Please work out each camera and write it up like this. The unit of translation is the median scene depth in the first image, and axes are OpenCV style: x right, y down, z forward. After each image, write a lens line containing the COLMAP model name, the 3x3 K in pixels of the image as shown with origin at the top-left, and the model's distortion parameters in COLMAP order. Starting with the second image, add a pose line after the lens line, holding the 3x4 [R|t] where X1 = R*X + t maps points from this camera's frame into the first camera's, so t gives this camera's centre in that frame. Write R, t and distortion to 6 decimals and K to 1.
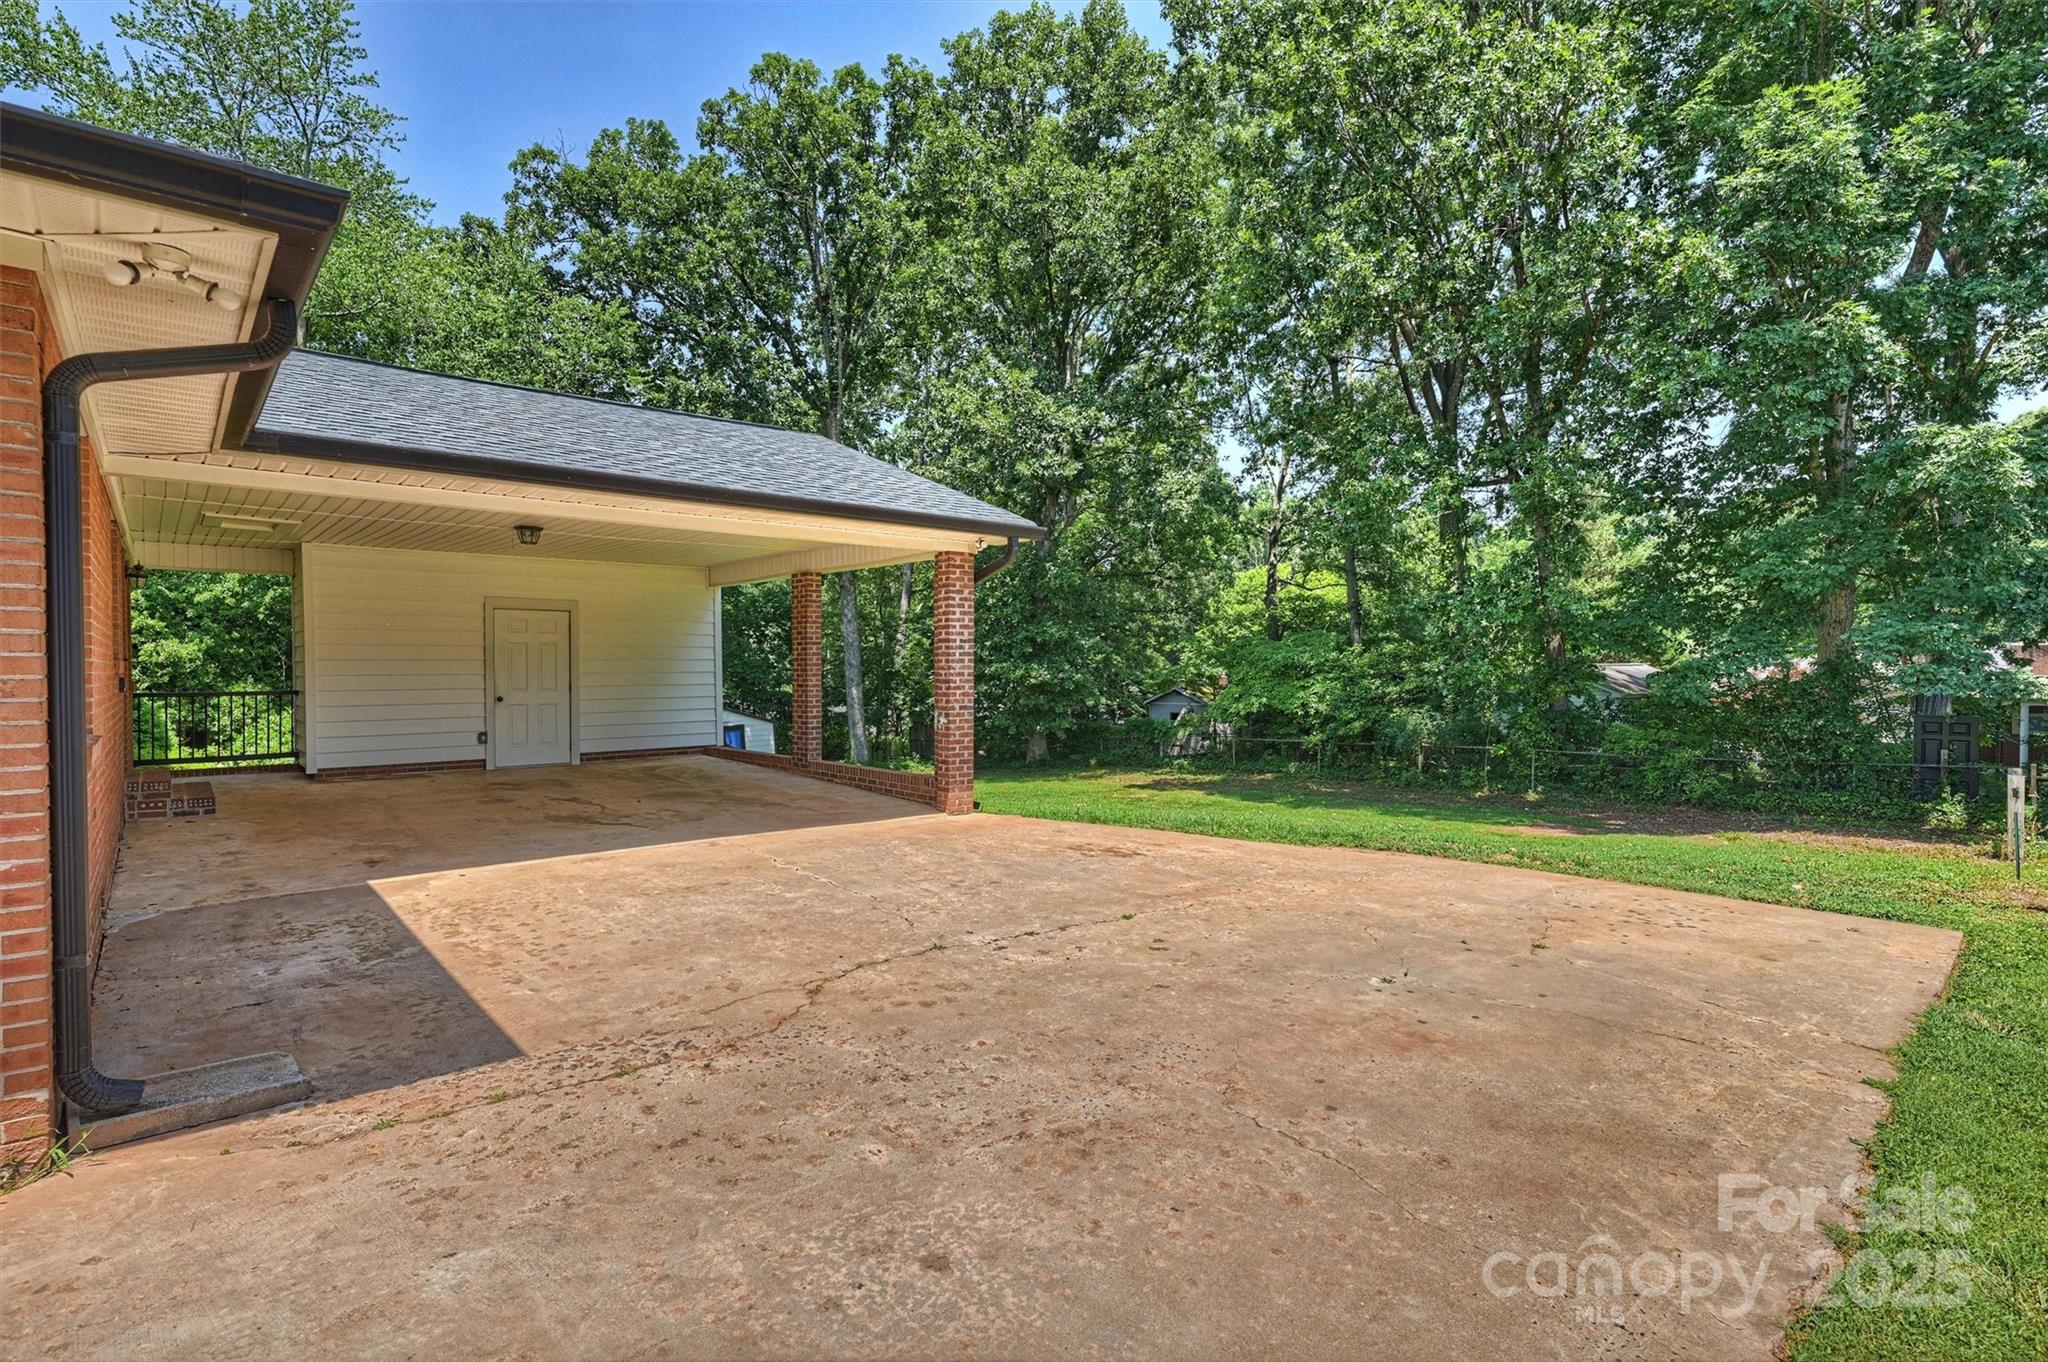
lens RADIAL K [[975.4, 0, 1021.4], [0, 975.4, 691.2], [0, 0, 1]] dist [-0.001758, -0.000099]
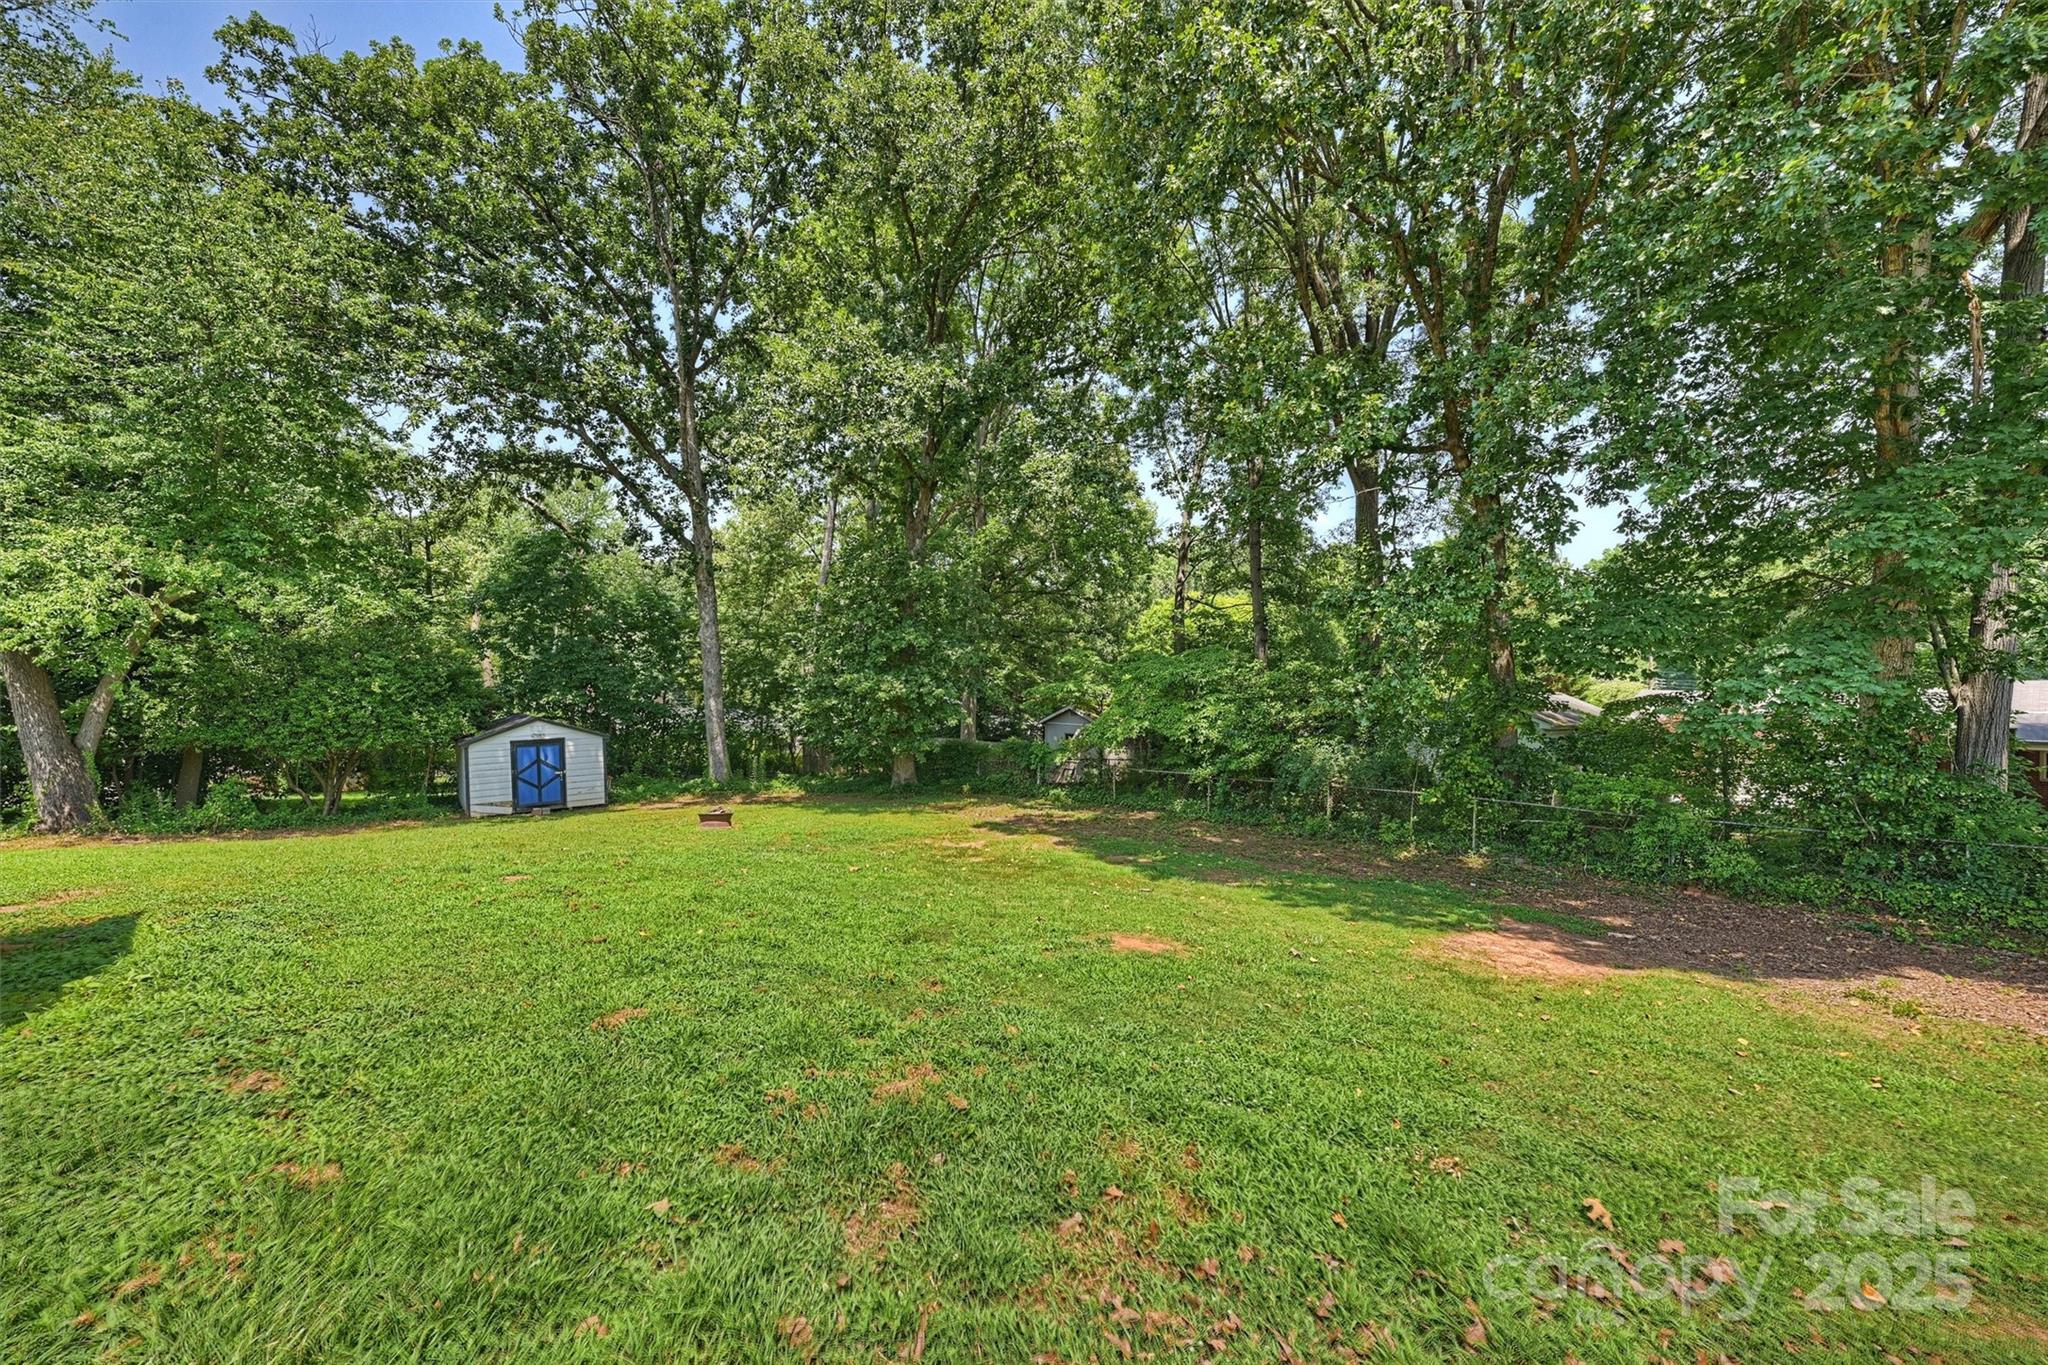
lens RADIAL K [[826.4, 0, 1021.1], [0, 826.4, 688.1], [0, 0, 1]] dist [-0.000357, 0.000092]
pose [[0.999276, 0.023130, 0.030223, 0.120797], [-0.022417, 0.999468, -0.023707, -0.002481], [-0.030755, 0.023012, 0.999262, 0.296190]]
